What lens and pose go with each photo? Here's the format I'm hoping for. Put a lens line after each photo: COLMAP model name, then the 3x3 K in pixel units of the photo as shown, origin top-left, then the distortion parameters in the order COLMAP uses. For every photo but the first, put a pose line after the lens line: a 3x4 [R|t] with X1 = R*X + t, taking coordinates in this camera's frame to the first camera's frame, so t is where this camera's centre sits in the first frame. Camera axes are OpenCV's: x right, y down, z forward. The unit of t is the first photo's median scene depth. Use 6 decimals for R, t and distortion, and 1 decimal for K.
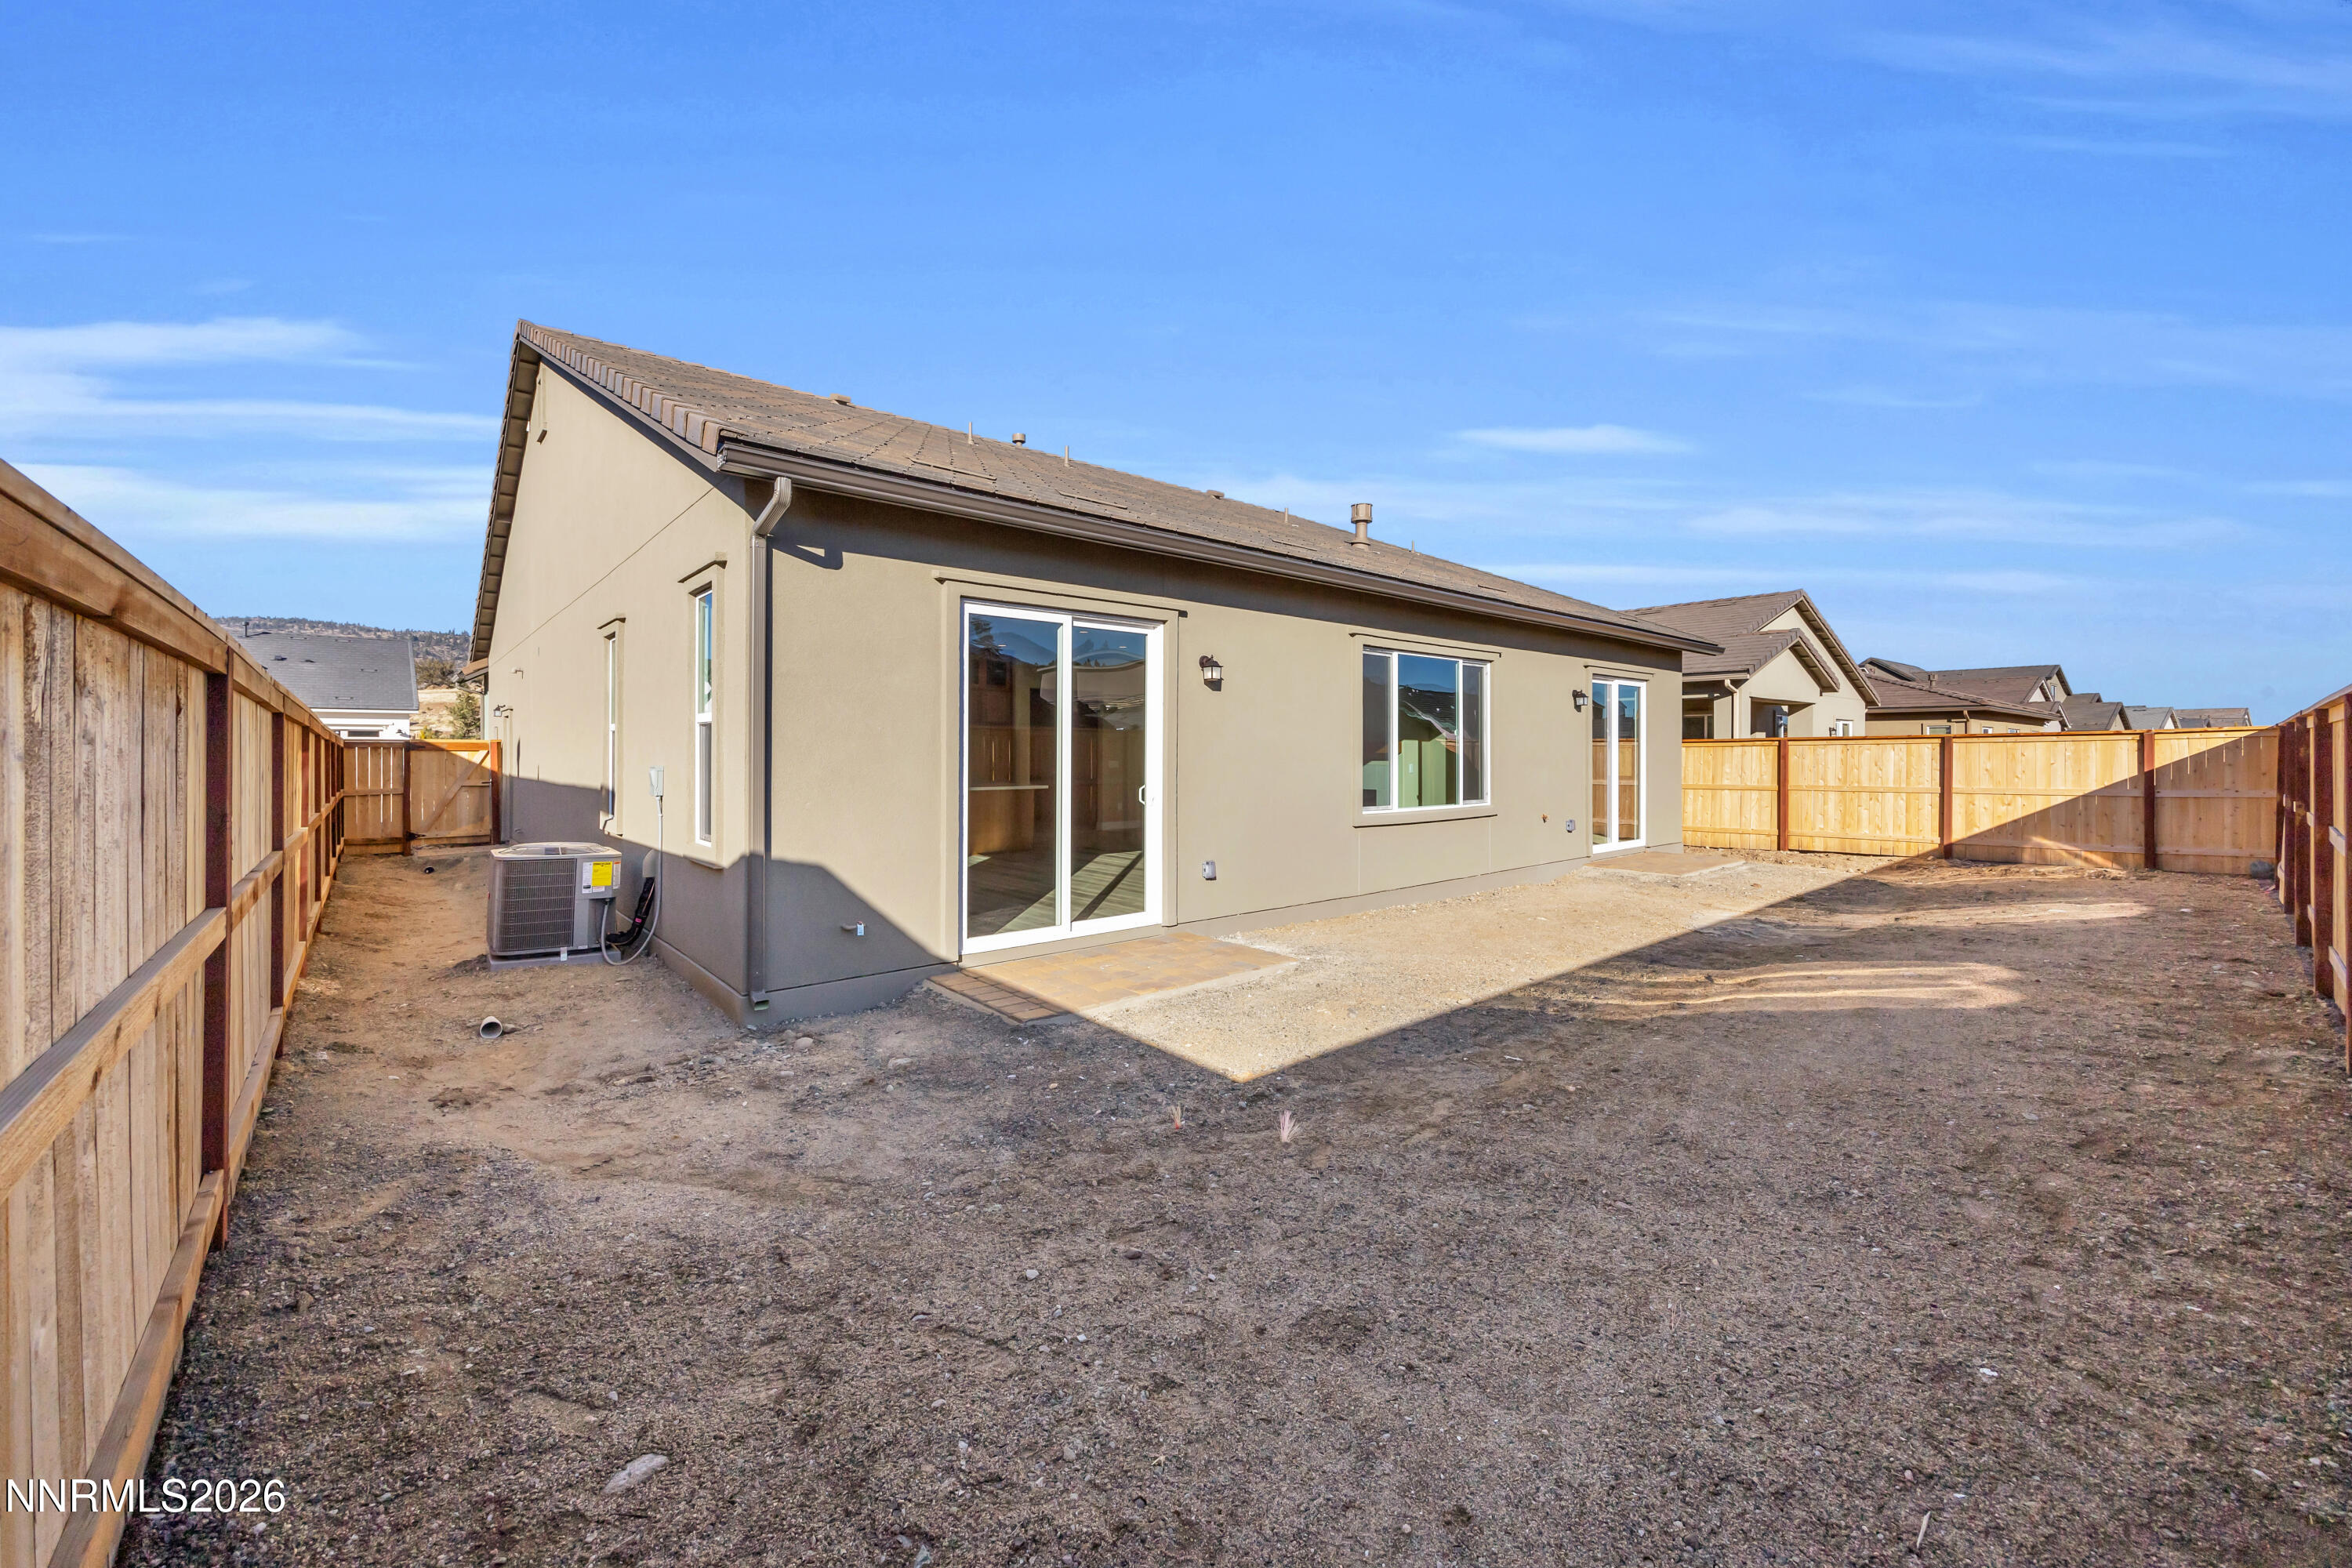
lens RADIAL K [[913.8, 0, 1181.1], [0, 913.8, 762.5], [0, 0, 1]] dist [-0.002176, -0.000040]
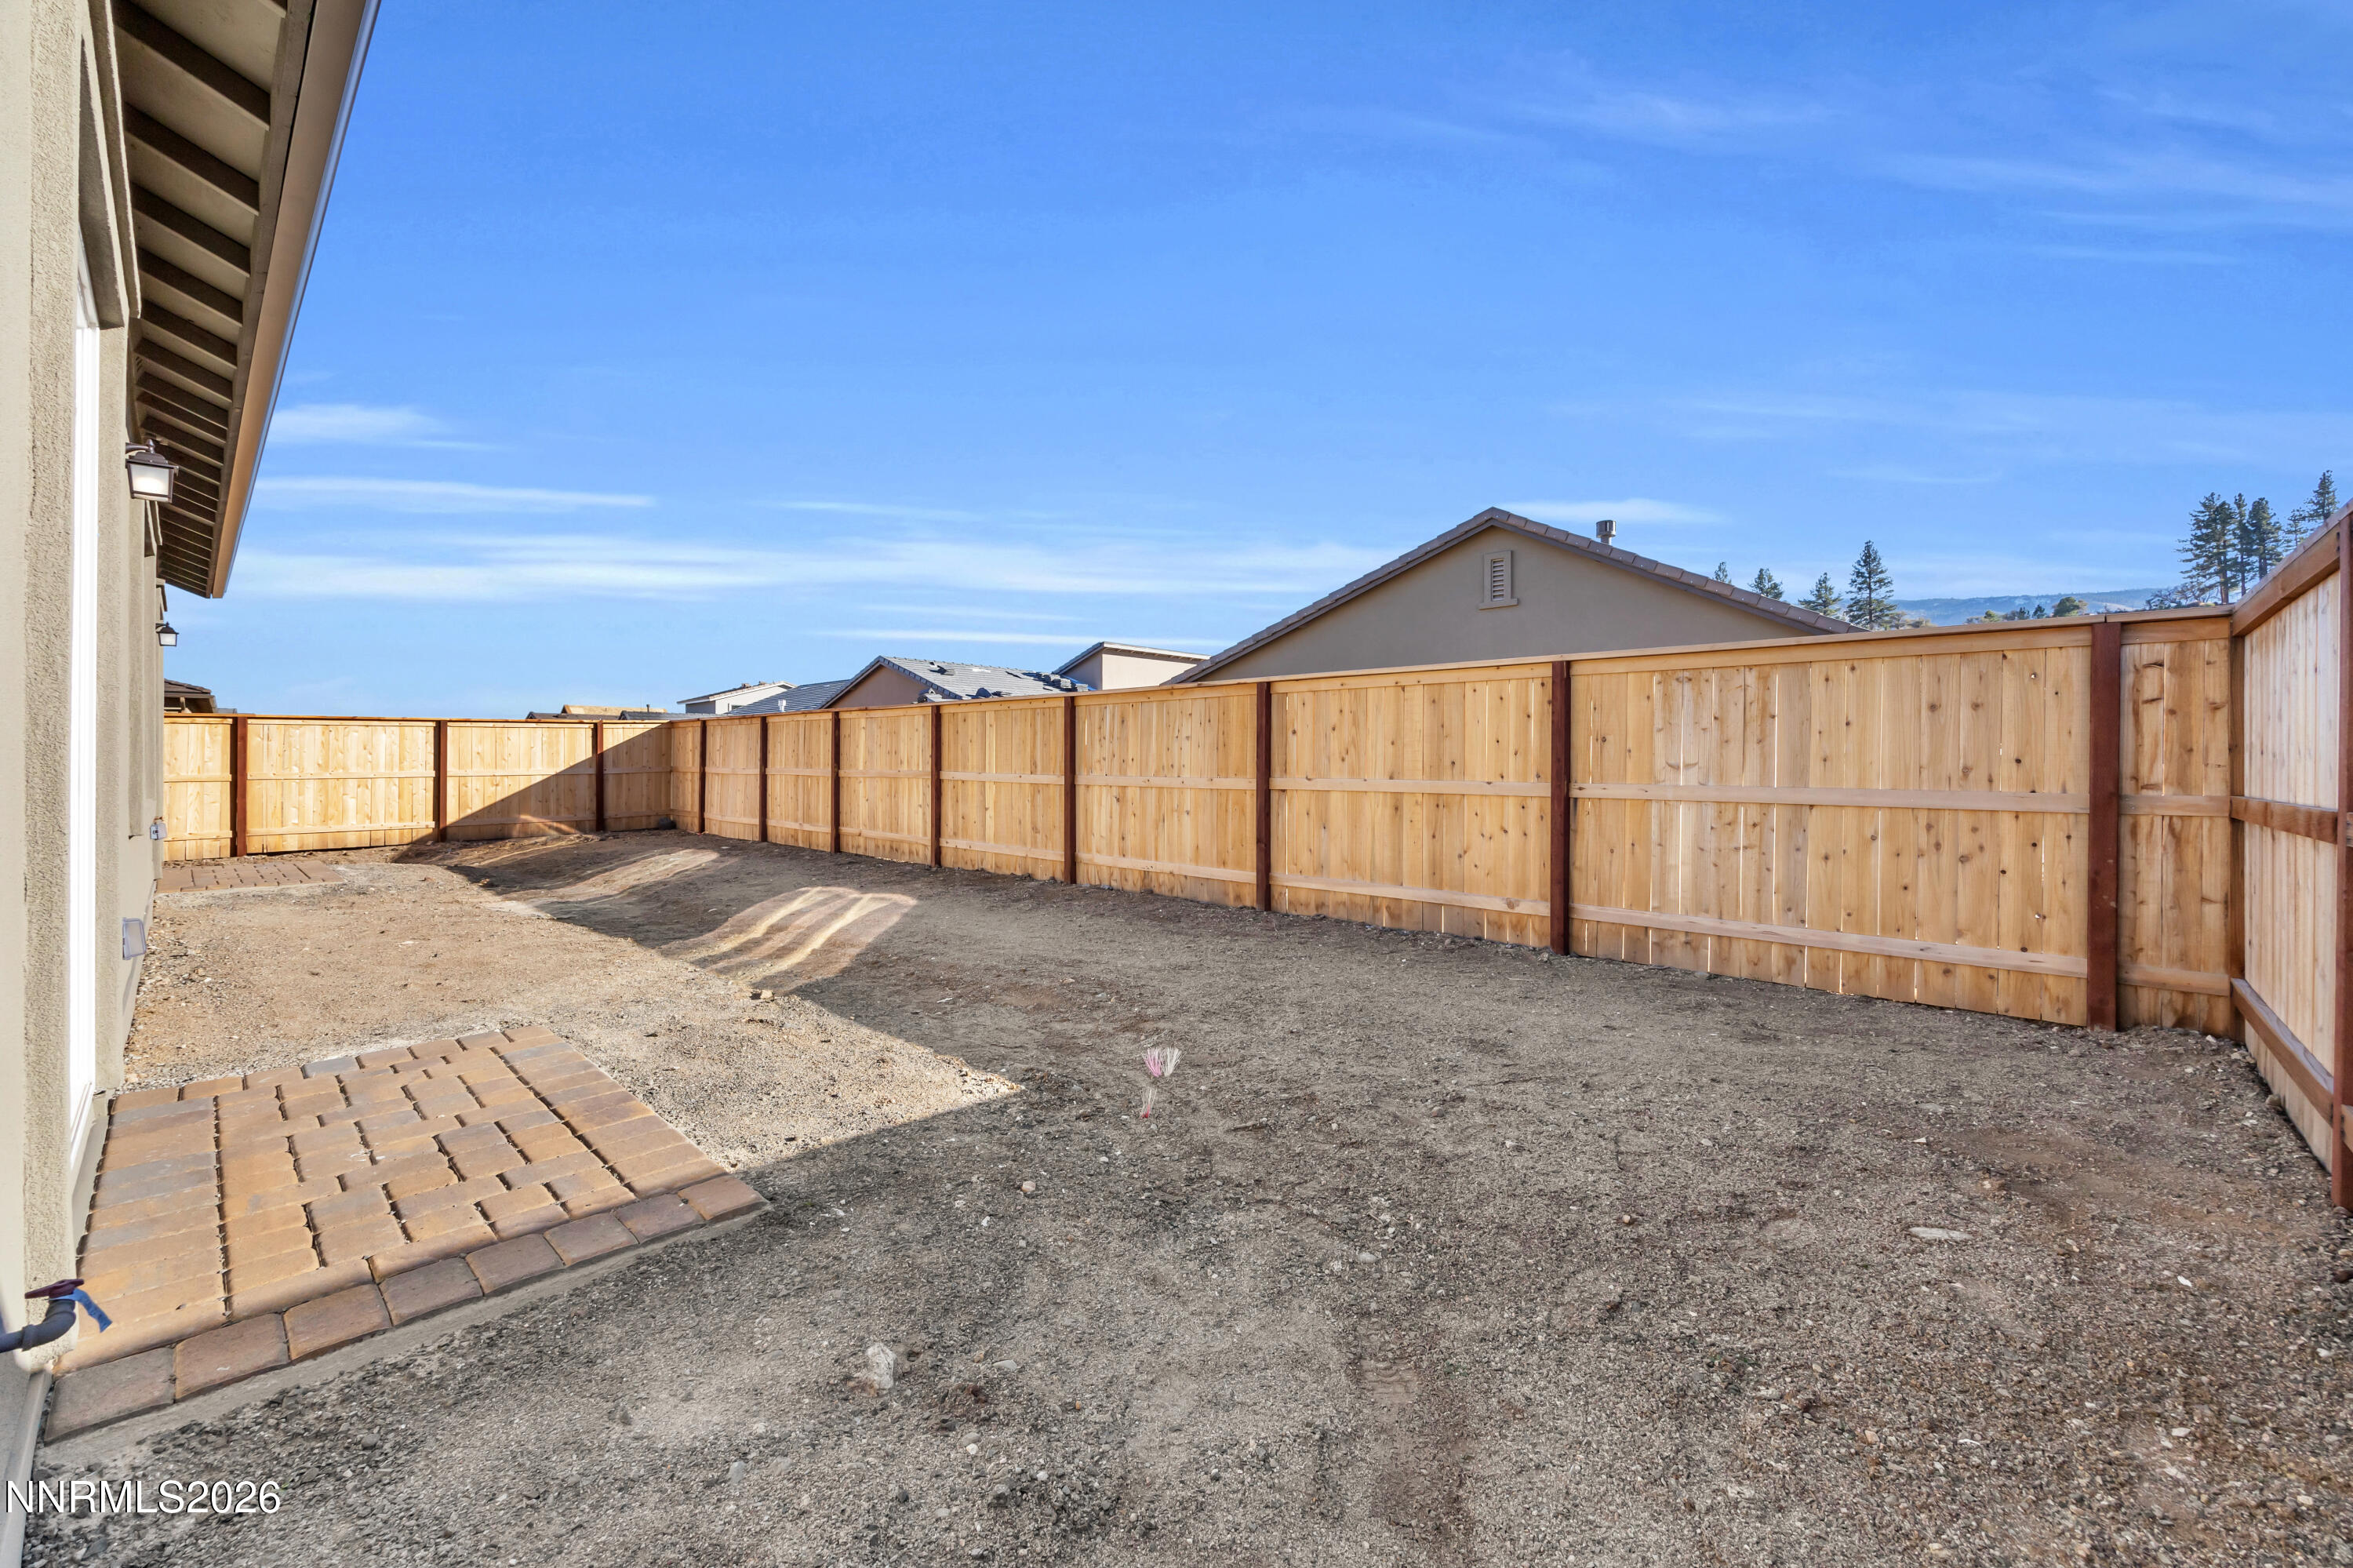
lens RADIAL K [[914.2, 0, 1180.5], [0, 914.2, 765.5], [0, 0, 1]] dist [-0.002176, -0.000040]
pose [[-0.107249, -0.006913, 0.994208, -0.254344], [0.008917, 0.999929, 0.007915, 0.021823], [-0.994192, 0.009714, -0.107179, 0.320407]]
